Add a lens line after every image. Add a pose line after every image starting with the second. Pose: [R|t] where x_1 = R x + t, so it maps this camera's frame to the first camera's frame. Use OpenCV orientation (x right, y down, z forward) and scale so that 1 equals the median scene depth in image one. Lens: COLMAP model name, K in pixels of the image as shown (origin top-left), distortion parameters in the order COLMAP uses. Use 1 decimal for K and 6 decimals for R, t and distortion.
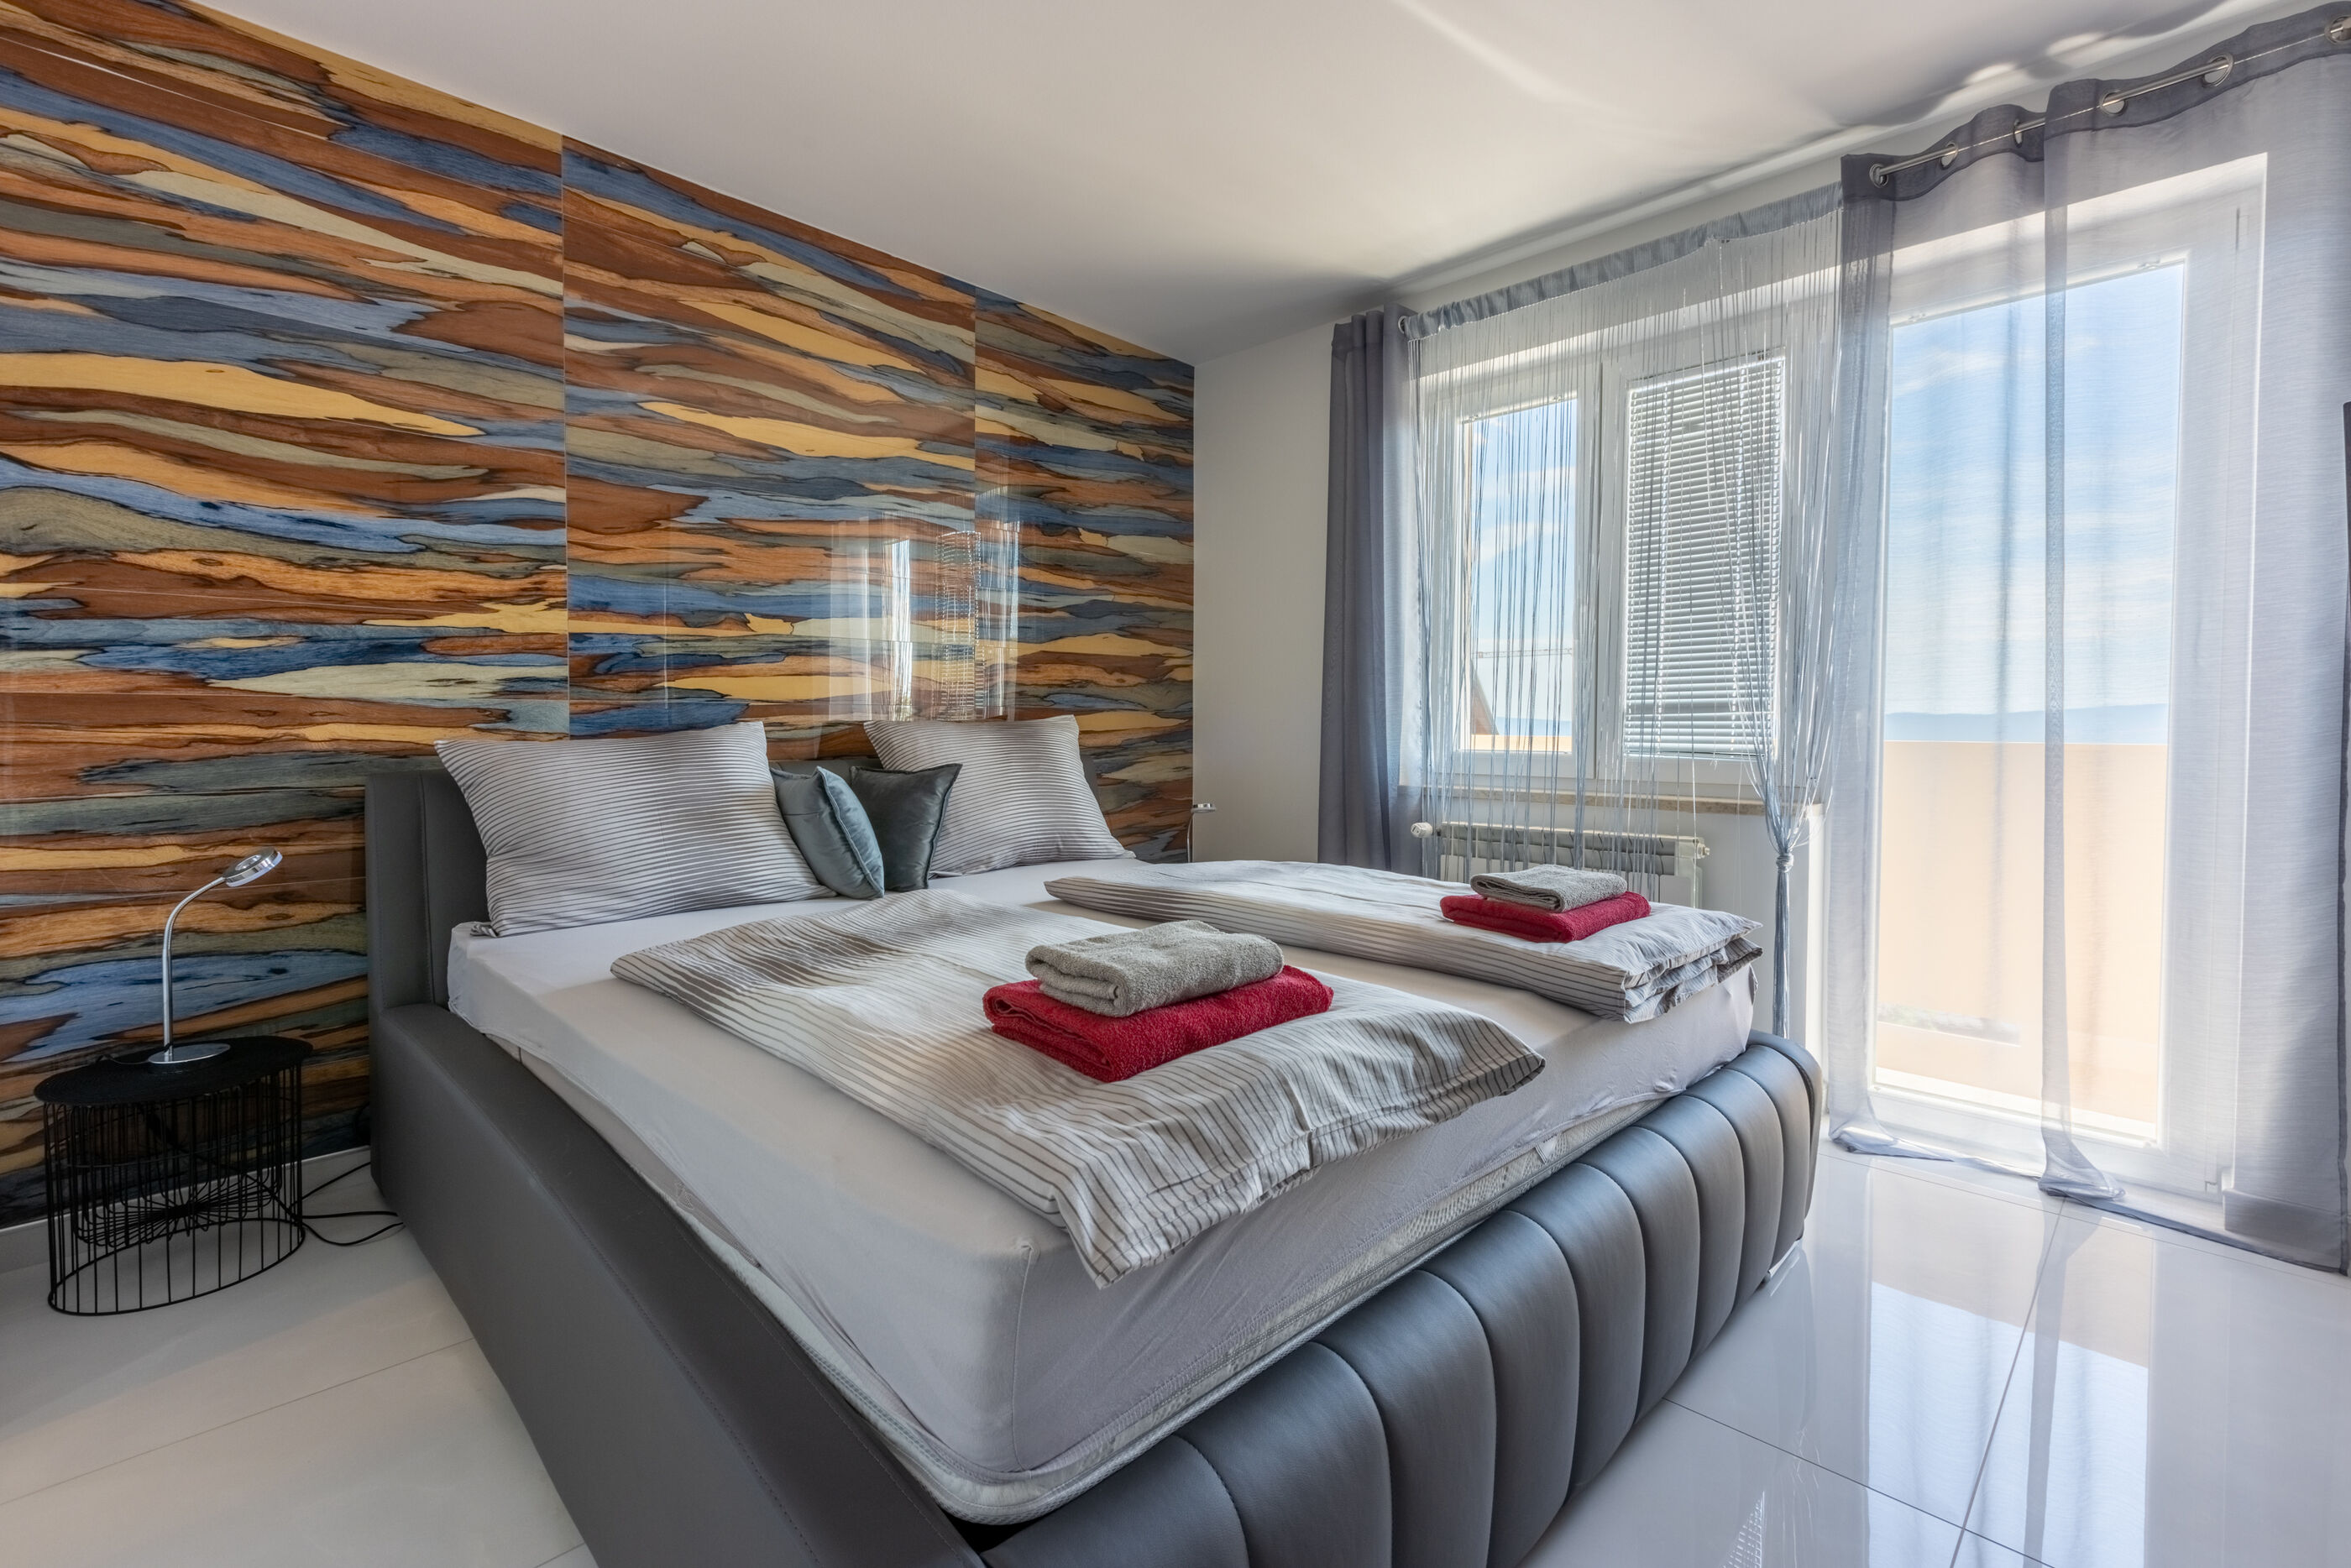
lens RADIAL K [[1069.3, 0, 1166.5], [0, 1069.3, 734.0], [0, 0, 1]] dist [-0.000228, -0.000282]
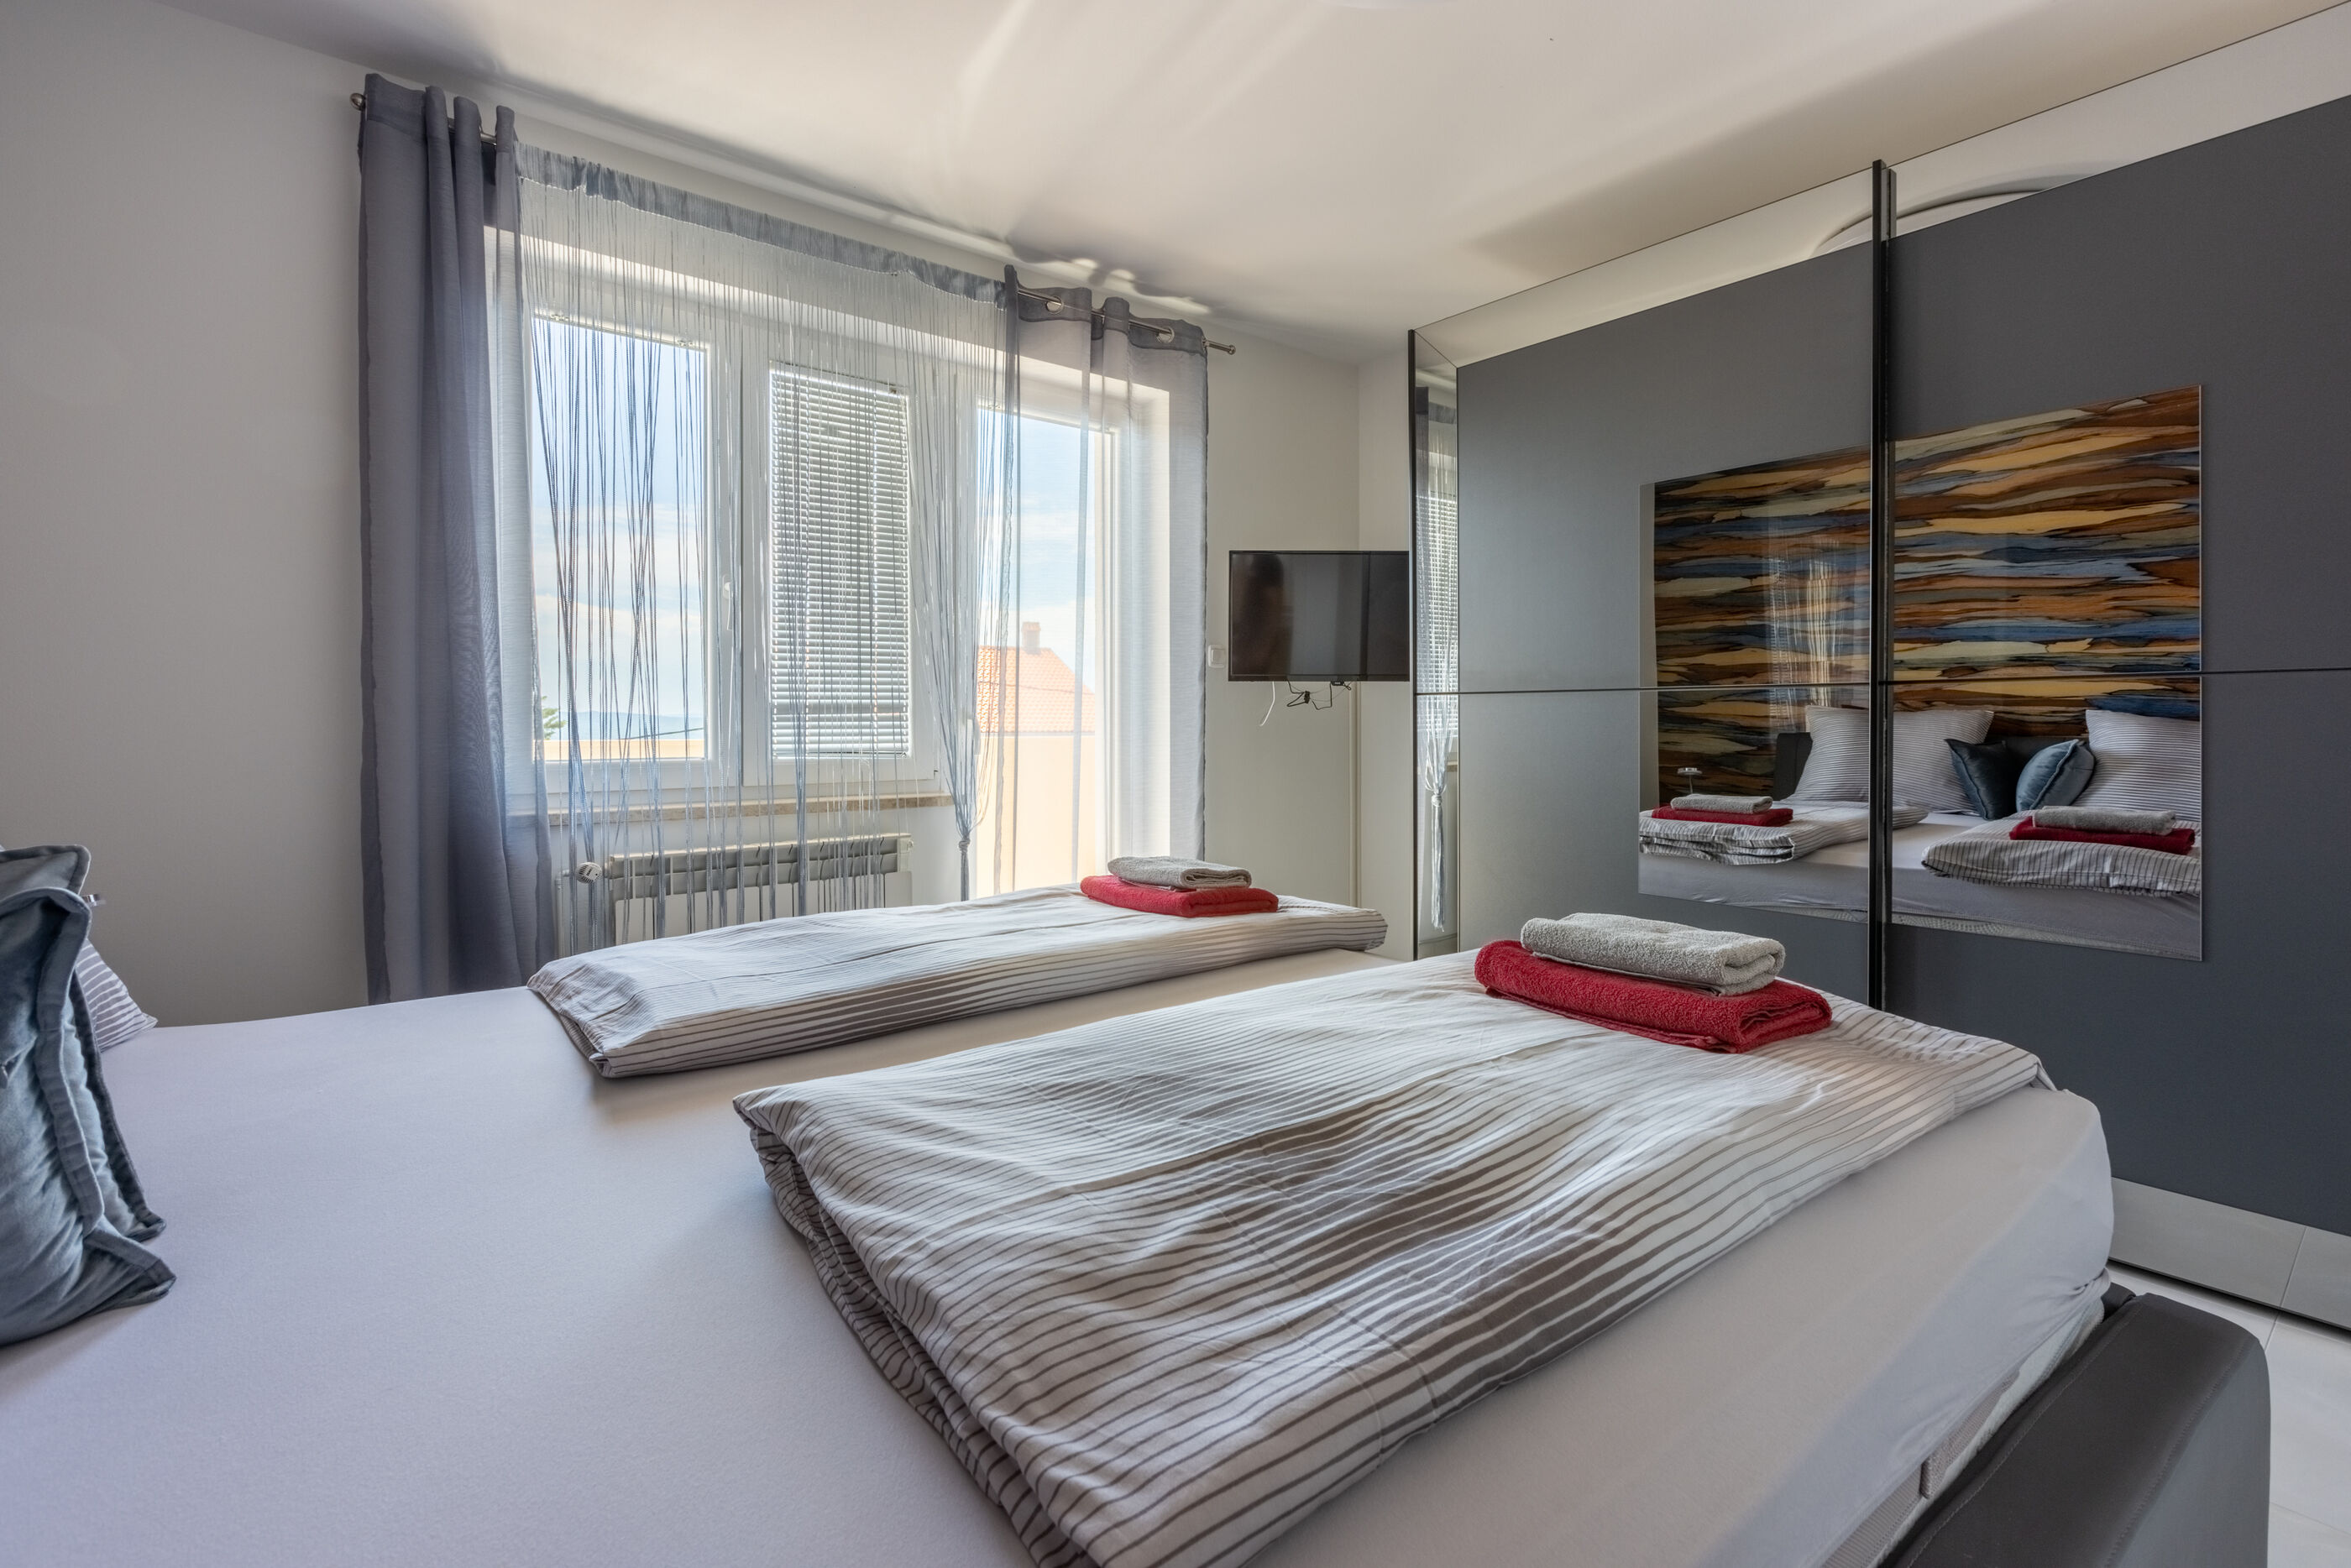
lens RADIAL K [[1069.3, 0, 1160.5], [0, 1069.3, 728.7], [0, 0, 1]] dist [-0.000228, -0.000282]
pose [[0.095516, -0.019531, 0.995236, -0.503375], [0.005182, 0.999804, 0.019123, -0.023170], [-0.995414, 0.003331, 0.095598, 0.603798]]
